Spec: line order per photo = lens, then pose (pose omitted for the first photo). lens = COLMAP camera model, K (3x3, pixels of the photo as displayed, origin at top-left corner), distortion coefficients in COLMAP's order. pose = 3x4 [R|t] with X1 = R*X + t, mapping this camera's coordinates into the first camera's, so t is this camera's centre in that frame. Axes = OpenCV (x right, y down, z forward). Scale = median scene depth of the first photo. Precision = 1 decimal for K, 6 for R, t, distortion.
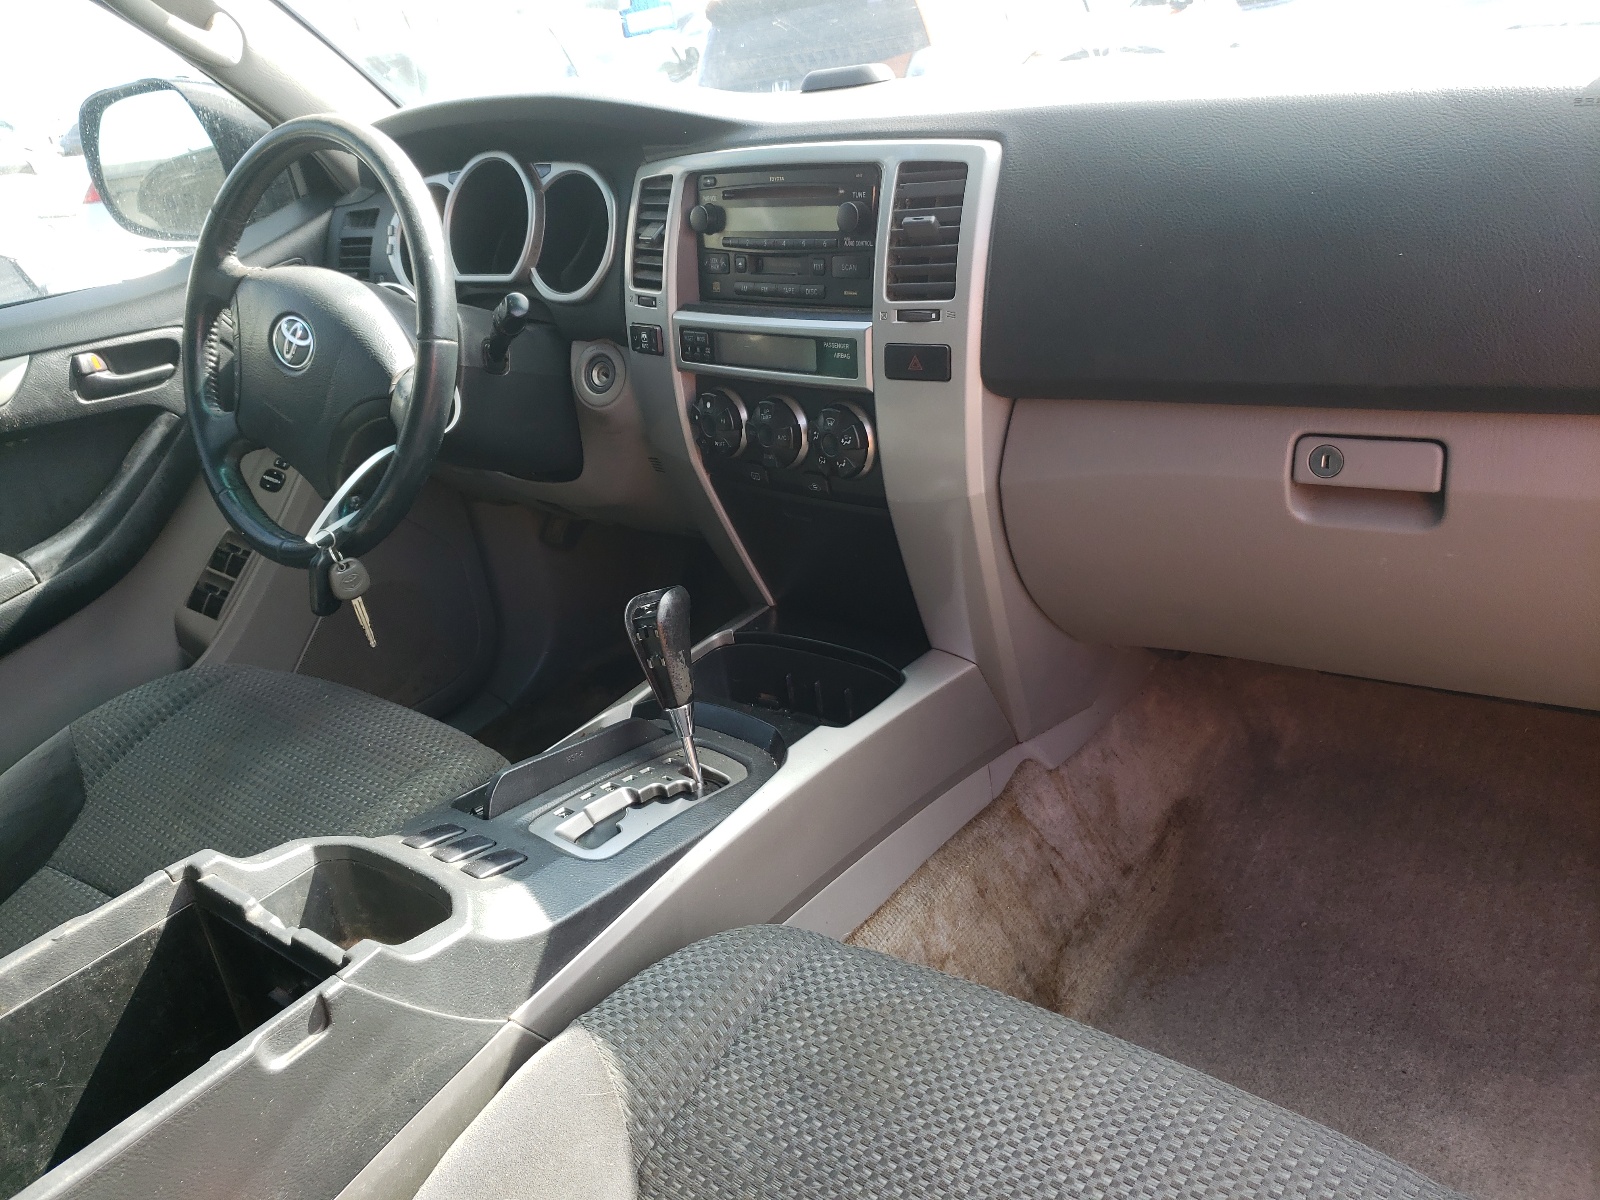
lens RADIAL K [[1265.2, 0, 797.8], [0, 1265.2, 542.7], [0, 0, 1]] dist [0.020638, 0.008114]
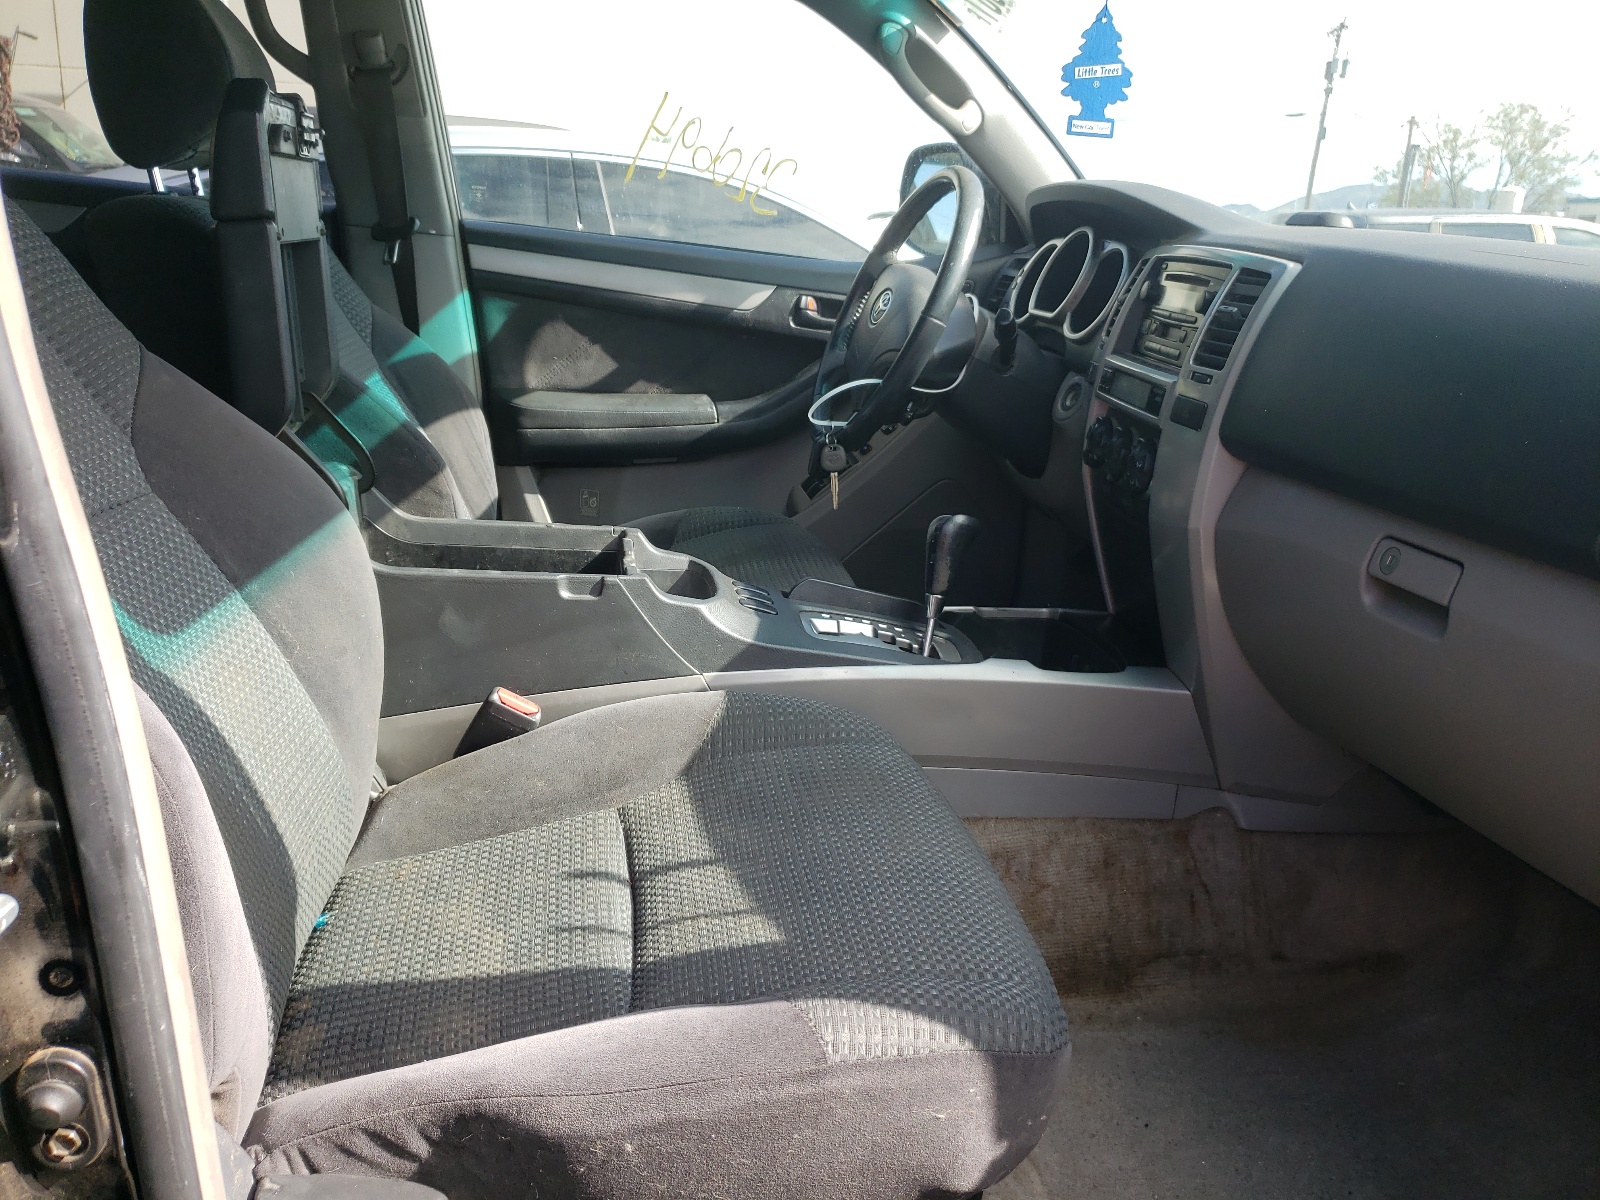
lens RADIAL K [[1236.4, 0, 803.6], [0, 1236.4, 514.0], [0, 0, 1]] dist [0.036504, 0.000906]
pose [[0.734644, 0.353341, -0.579179, 0.508866], [-0.421314, 0.906721, 0.018761, 0.079594], [0.531783, 0.230234, 0.814985, -0.177429]]
